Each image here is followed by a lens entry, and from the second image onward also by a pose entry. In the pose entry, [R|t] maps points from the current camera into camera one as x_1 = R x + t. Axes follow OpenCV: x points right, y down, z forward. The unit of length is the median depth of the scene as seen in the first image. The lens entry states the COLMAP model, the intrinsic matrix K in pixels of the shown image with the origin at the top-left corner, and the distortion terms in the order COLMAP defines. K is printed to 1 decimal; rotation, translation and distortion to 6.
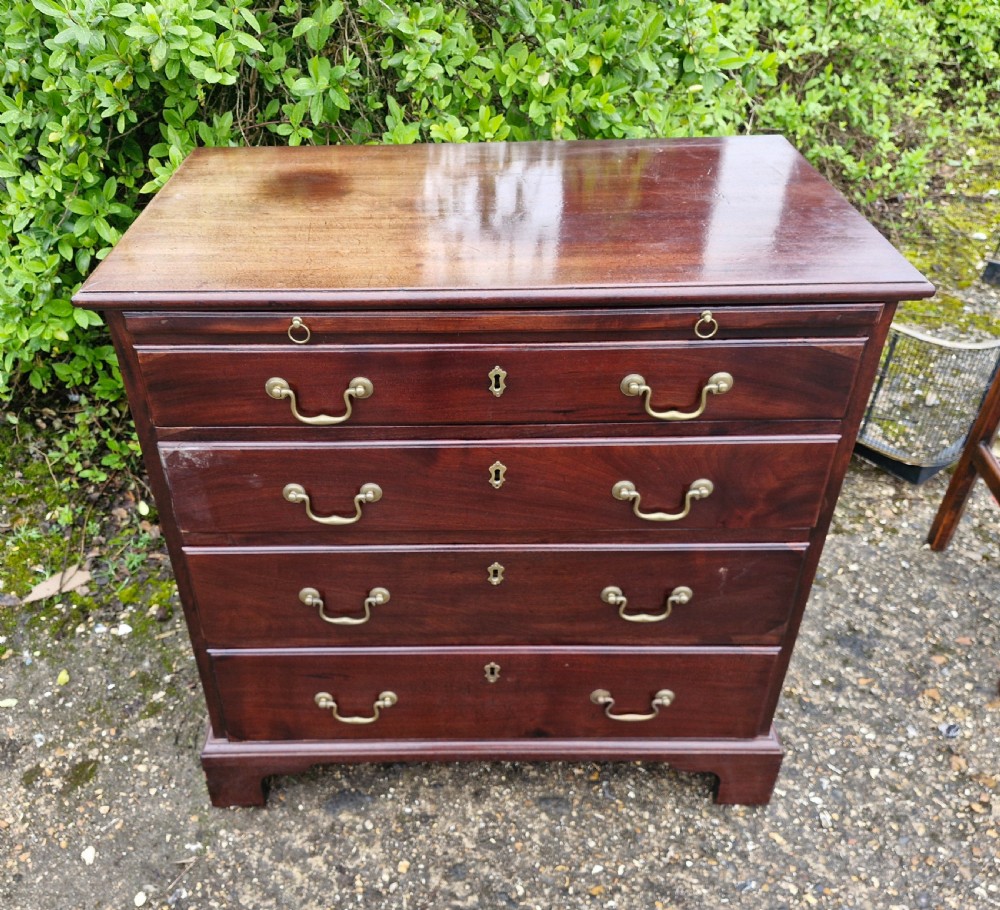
lens RADIAL K [[900.5, 0, 450.3], [0, 900.5, 476.7], [0, 0, 1]] dist [0.056481, -0.073724]
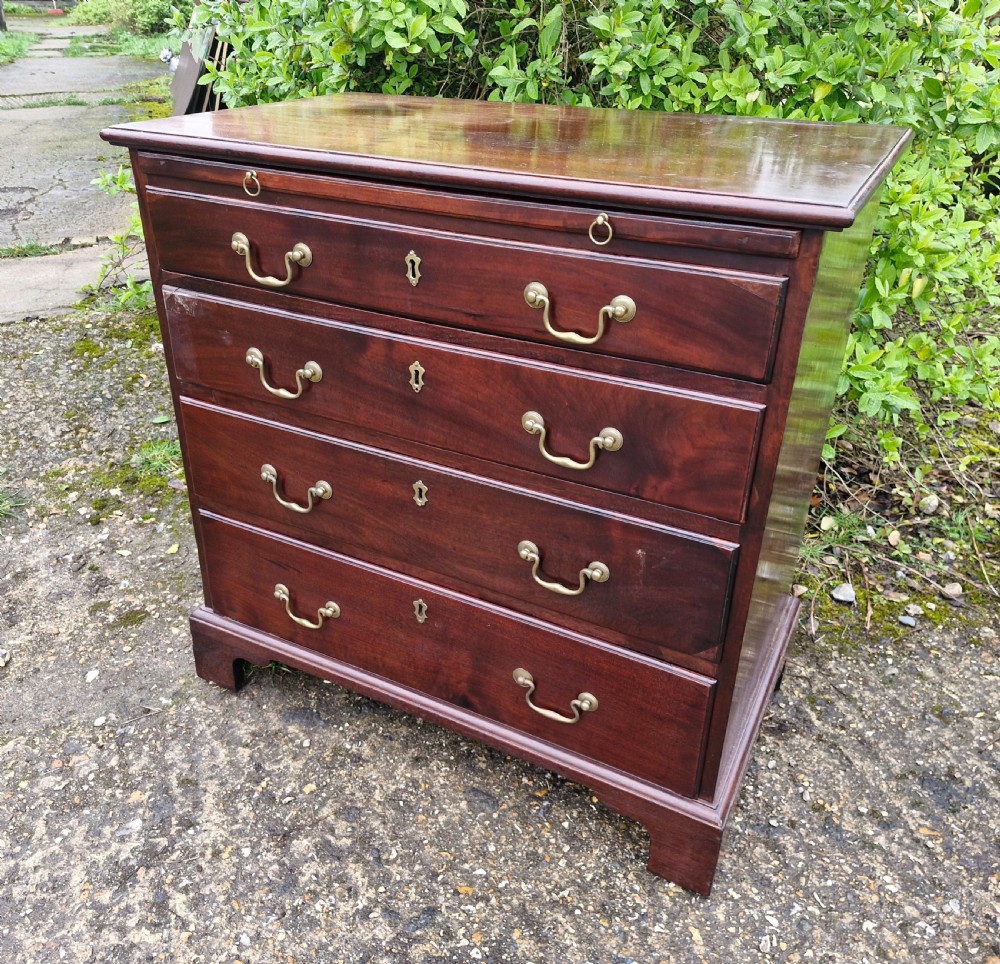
lens RADIAL K [[890.8, 0, 474.4], [0, 890.8, 477.3], [0, 0, 1]] dist [0.065947, -0.079253]
pose [[0.883805, 0.246801, -0.397464, 0.379869], [-0.292946, 0.954318, -0.058822, 0.103397], [0.364790, 0.168422, 0.915730, 0.106479]]
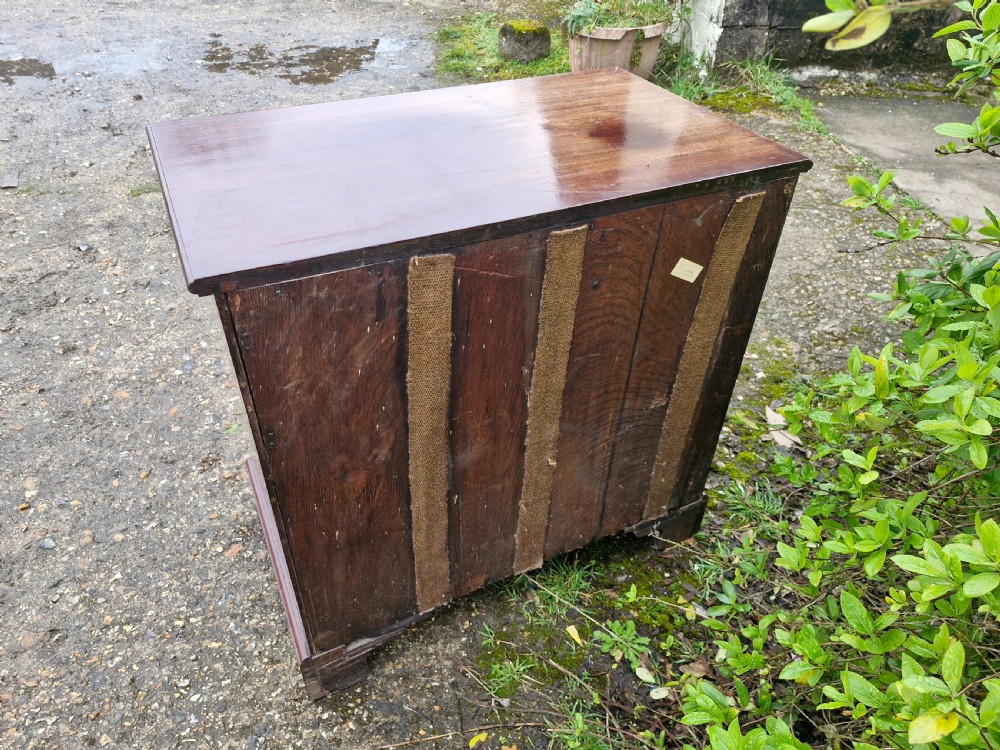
lens RADIAL K [[697.1, 0, 495.2], [0, 697.1, 371.3], [0, 0, 1]] dist [0.037123, -0.035655]
pose [[-0.648611, 0.484673, -0.586853, 0.465583], [-0.454589, 0.371721, 0.809427, -0.666234], [0.610453, 0.791780, -0.020775, 0.898474]]
